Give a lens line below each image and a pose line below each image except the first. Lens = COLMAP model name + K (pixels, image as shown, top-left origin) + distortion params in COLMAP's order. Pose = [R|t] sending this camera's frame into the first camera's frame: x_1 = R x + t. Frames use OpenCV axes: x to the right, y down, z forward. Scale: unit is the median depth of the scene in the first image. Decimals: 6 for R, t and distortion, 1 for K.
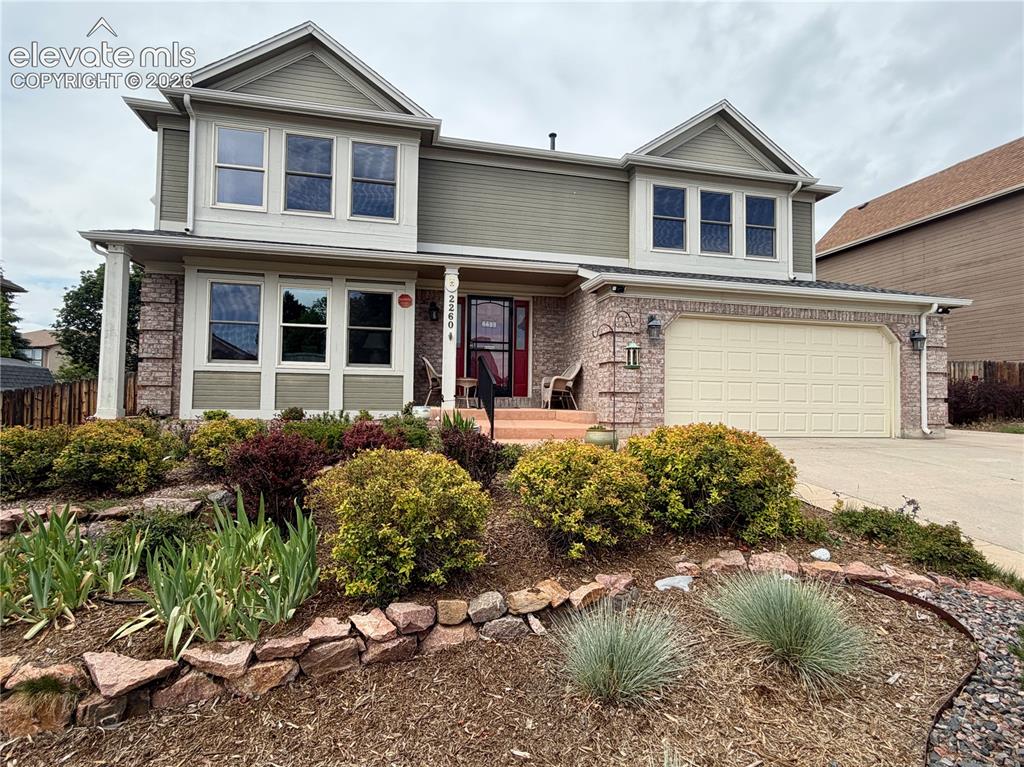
lens RADIAL K [[511.7, 0, 513.7], [0, 511.7, 385.4], [0, 0, 1]] dist [-0.000770, -0.000242]
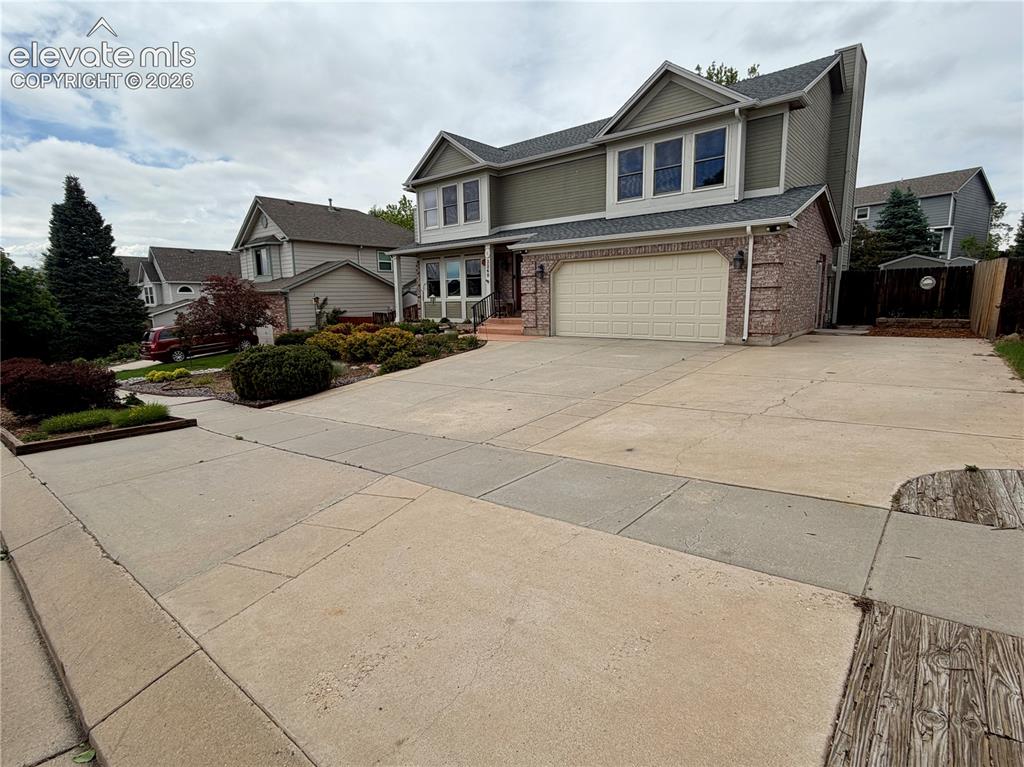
lens RADIAL K [[511.7, 0, 515.0], [0, 511.7, 380.3], [0, 0, 1]] dist [-0.000770, -0.000242]
pose [[0.604825, 0.100564, -0.789983, 1.447174], [0.049921, 0.985256, 0.163642, -0.035342], [0.794792, -0.138411, 0.590887, -0.124654]]
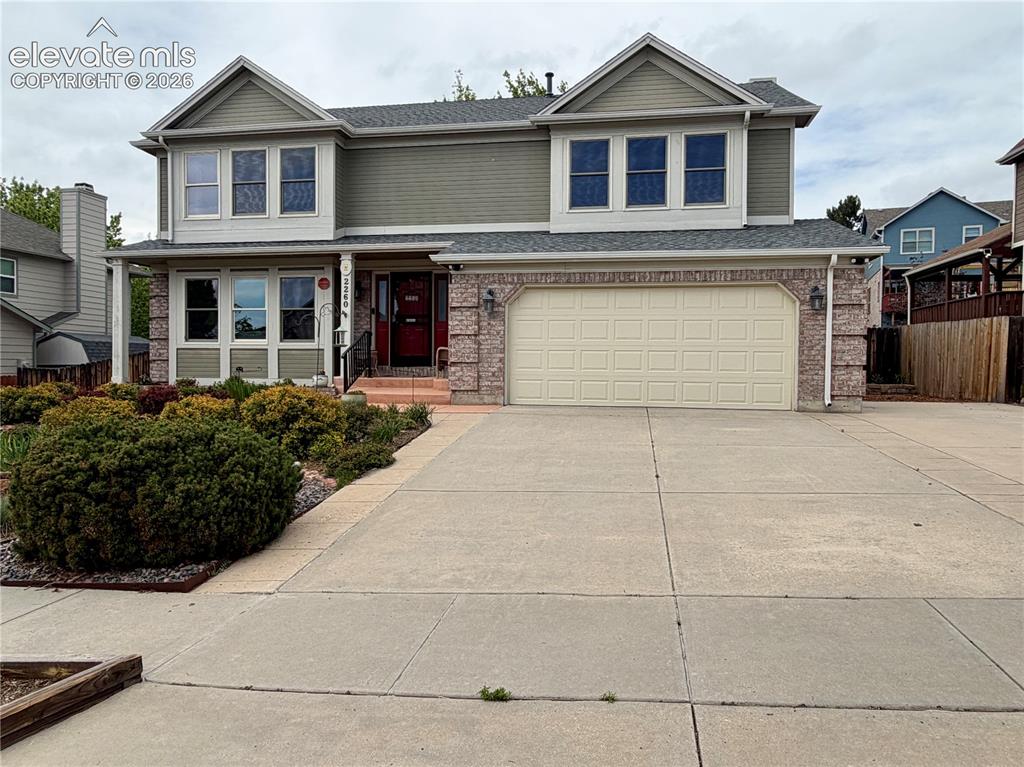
lens RADIAL K [[697.0, 0, 514.1], [0, 697.0, 382.3], [0, 0, 1]] dist [-0.001625, 0.000932]
pose [[0.925081, 0.002274, -0.379764, 0.776570], [0.016406, 0.998809, 0.045943, -0.009097], [0.379416, -0.048732, 0.923942, -0.292316]]
